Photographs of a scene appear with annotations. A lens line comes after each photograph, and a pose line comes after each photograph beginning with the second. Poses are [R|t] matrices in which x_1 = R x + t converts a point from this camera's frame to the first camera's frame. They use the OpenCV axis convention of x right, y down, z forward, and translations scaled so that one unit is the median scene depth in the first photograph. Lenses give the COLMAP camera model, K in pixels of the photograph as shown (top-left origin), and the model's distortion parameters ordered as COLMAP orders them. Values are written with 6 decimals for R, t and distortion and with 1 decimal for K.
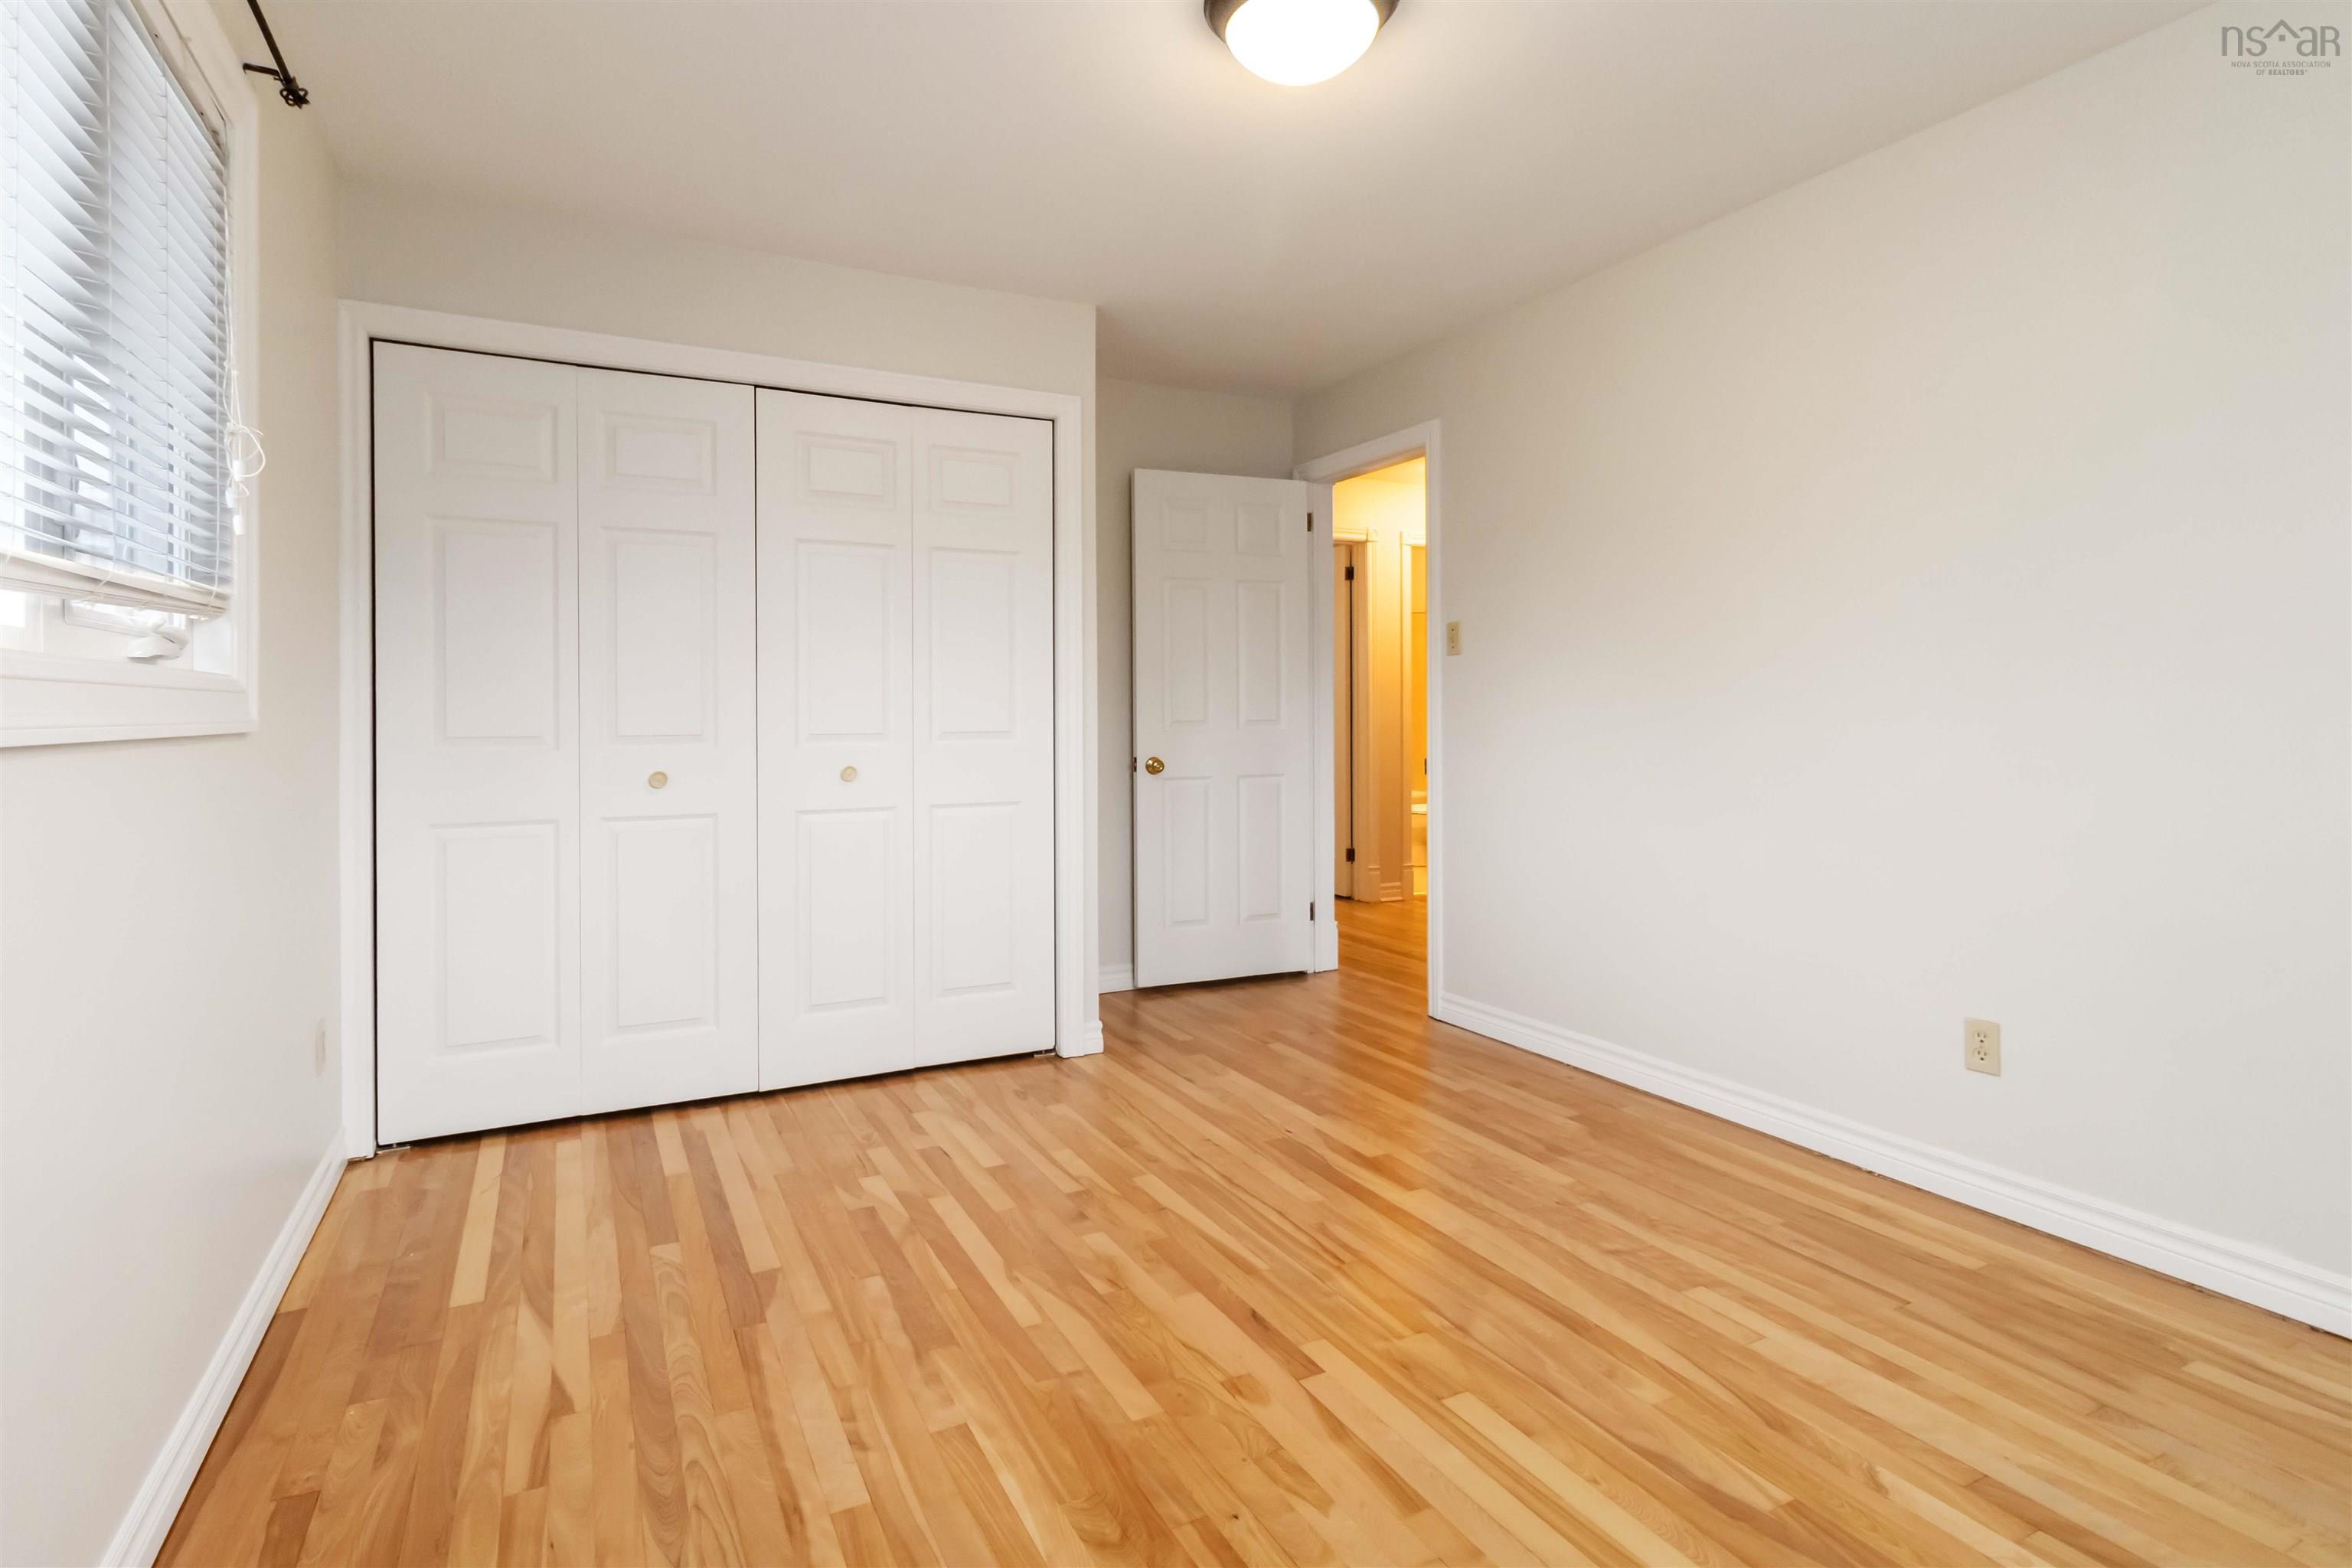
lens RADIAL K [[1174.7, 0, 1171.9], [0, 1174.7, 731.3], [0, 0, 1]] dist [0.005950, 0.000615]
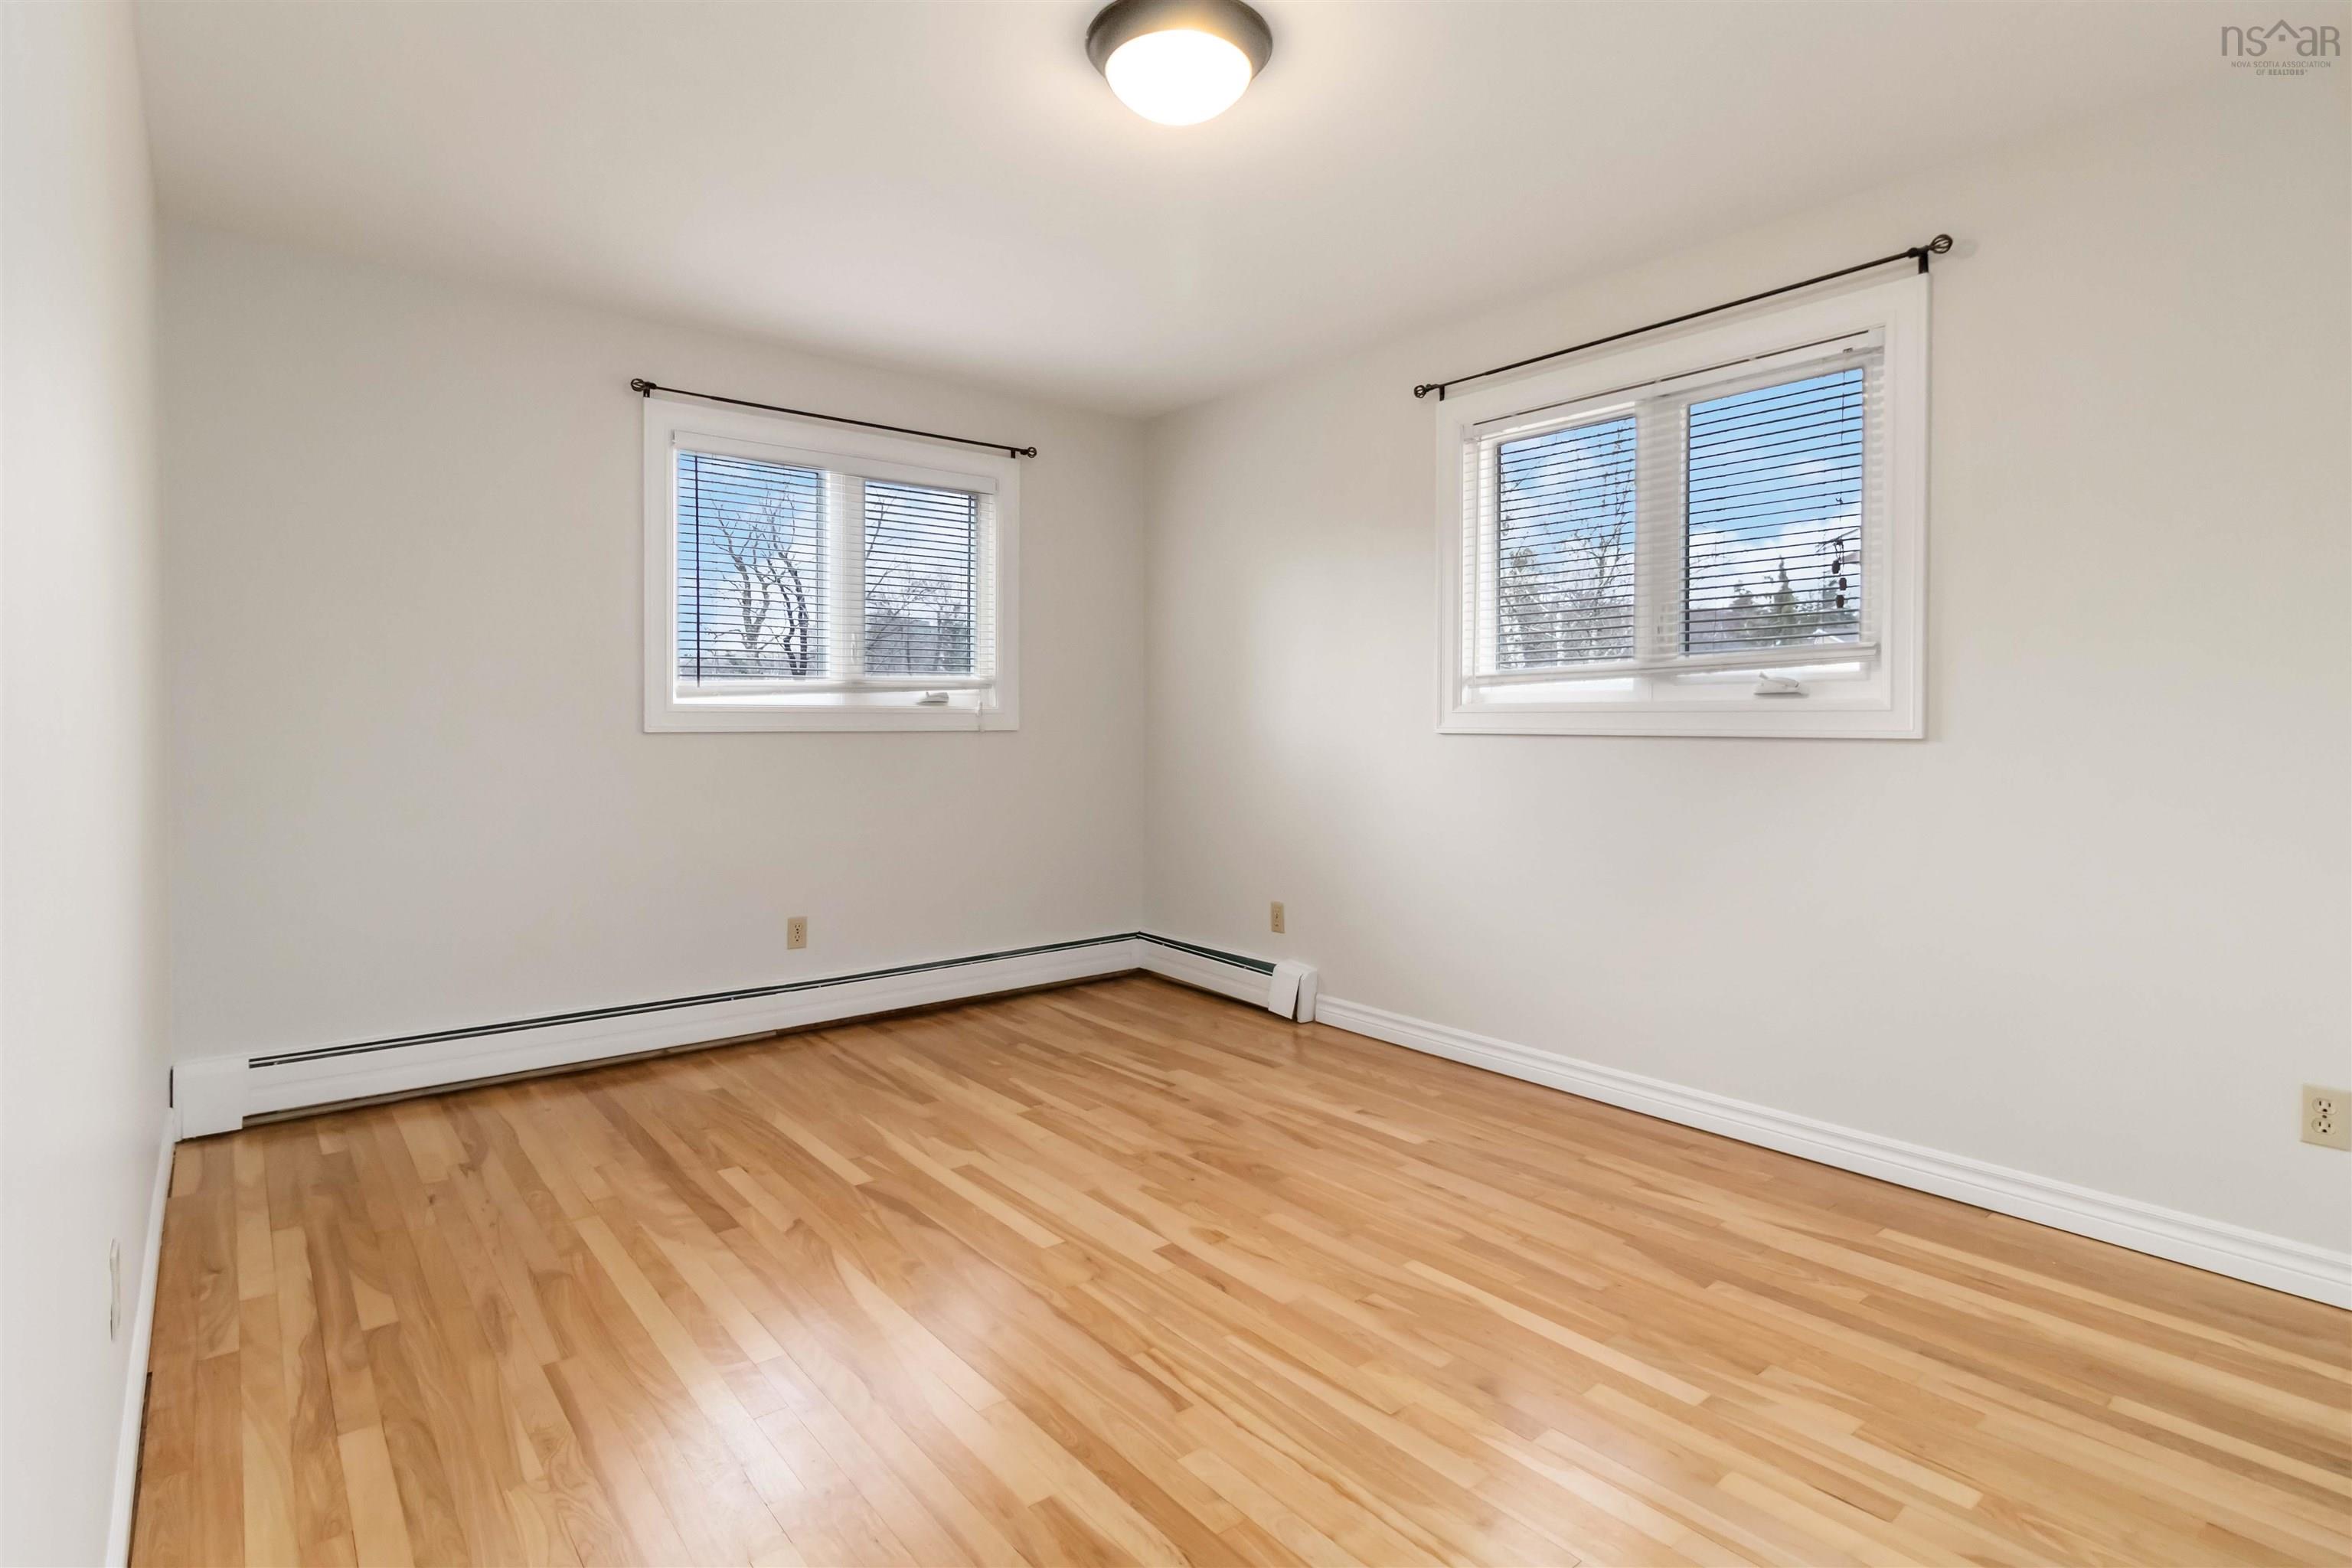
lens RADIAL K [[1174.7, 0, 1171.9], [0, 1174.7, 731.3], [0, 0, 1]] dist [0.005950, 0.000615]
pose [[-0.978673, 0.004591, -0.205374, 0.330933], [-0.000240, 0.999724, 0.023495, -0.037894], [0.205425, 0.023043, -0.978402, 2.012060]]
